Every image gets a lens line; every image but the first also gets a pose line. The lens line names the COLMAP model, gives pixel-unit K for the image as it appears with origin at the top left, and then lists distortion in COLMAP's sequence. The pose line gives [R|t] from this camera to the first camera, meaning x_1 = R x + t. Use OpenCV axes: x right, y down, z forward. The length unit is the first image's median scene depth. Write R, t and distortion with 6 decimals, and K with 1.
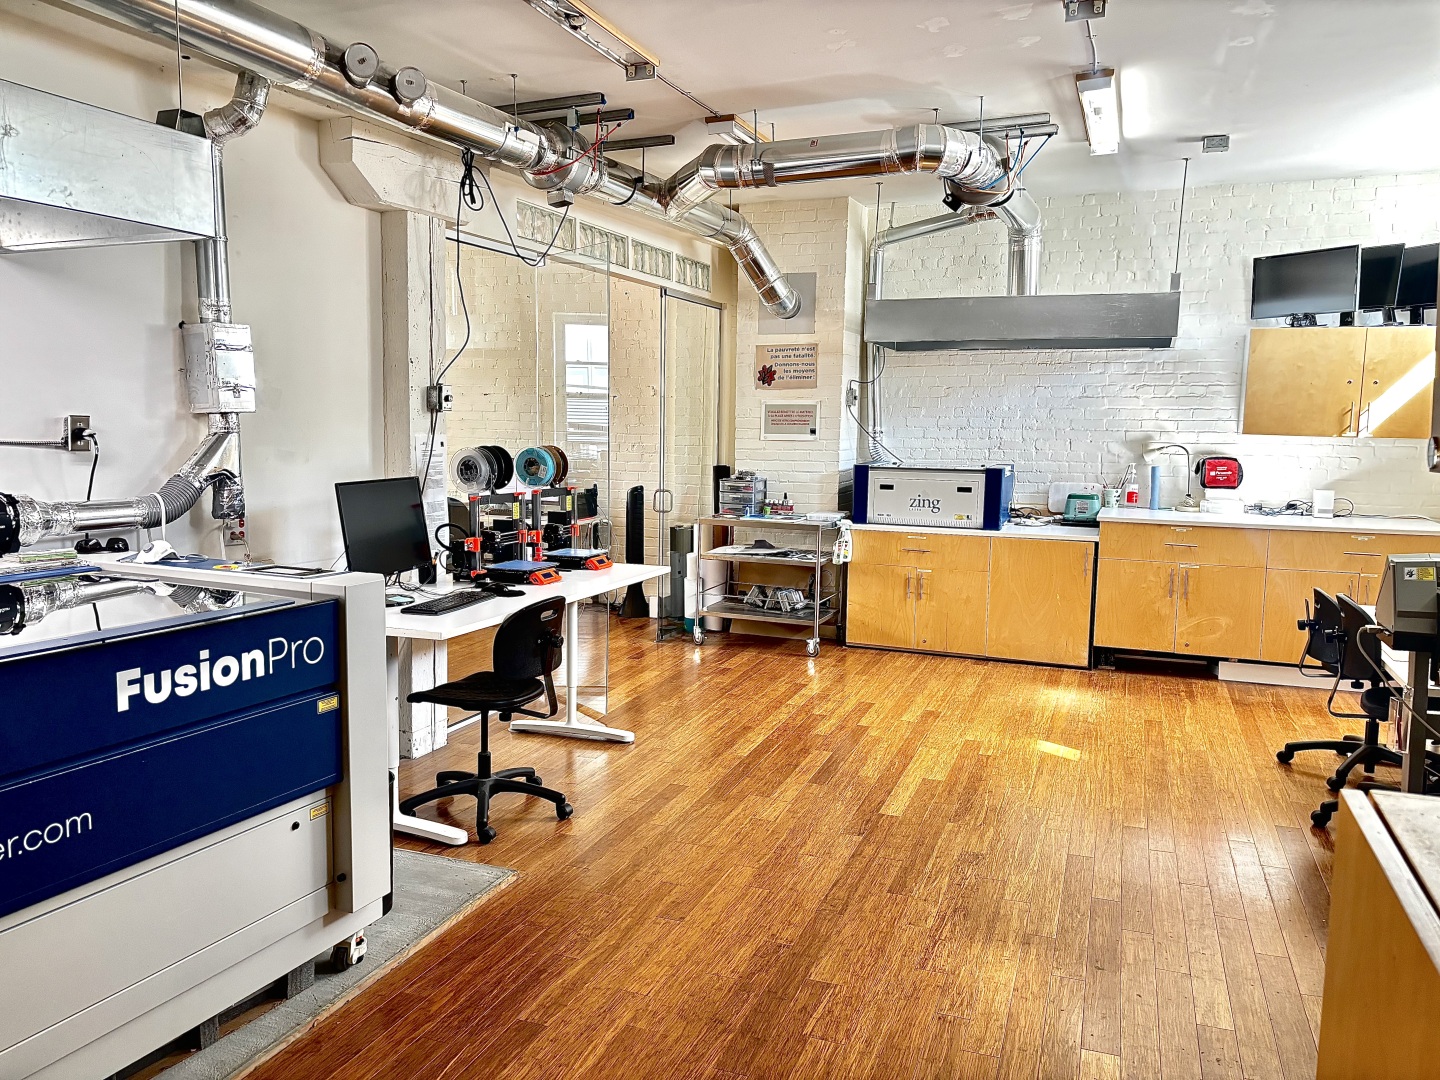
lens RADIAL K [[1127.3, 0, 720.0], [0, 1127.3, 540.0], [0, 0, 1]] dist [0.076398, -0.079006]
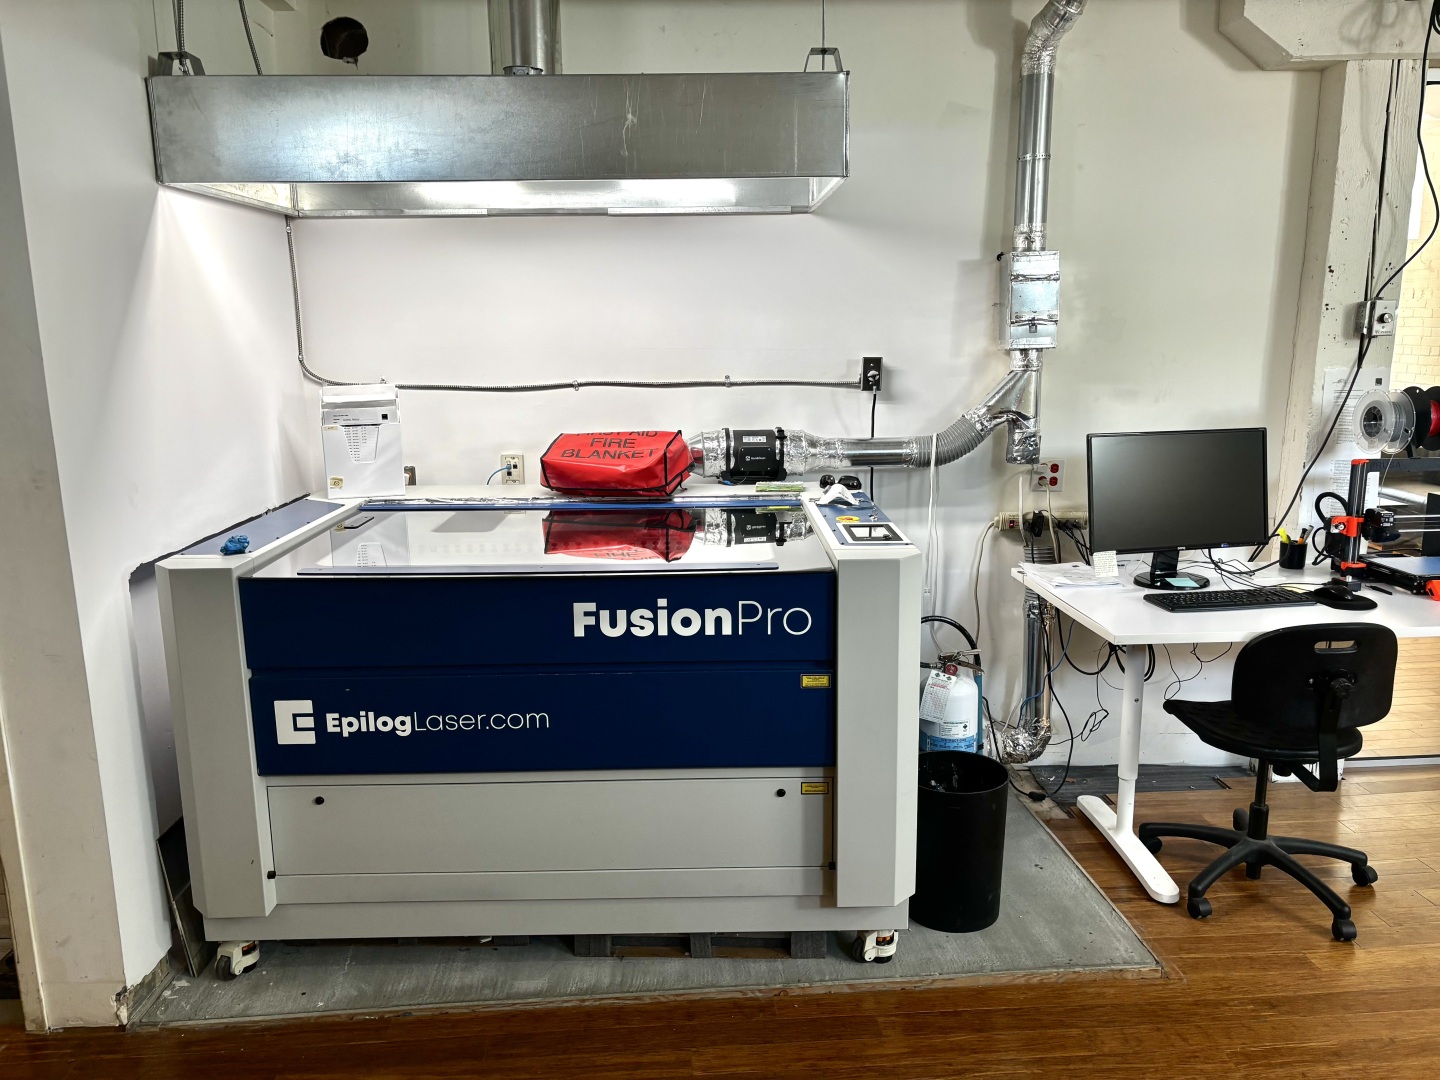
lens RADIAL K [[1127.3, 0, 720.0], [0, 1127.3, 540.0], [0, 0, 1]] dist [0.076398, -0.079006]
pose [[0.412043, 0.156618, -0.897603, 0.416918], [-0.075422, 0.987598, 0.137699, -0.087589], [0.908037, 0.010962, 0.418746, 0.509587]]
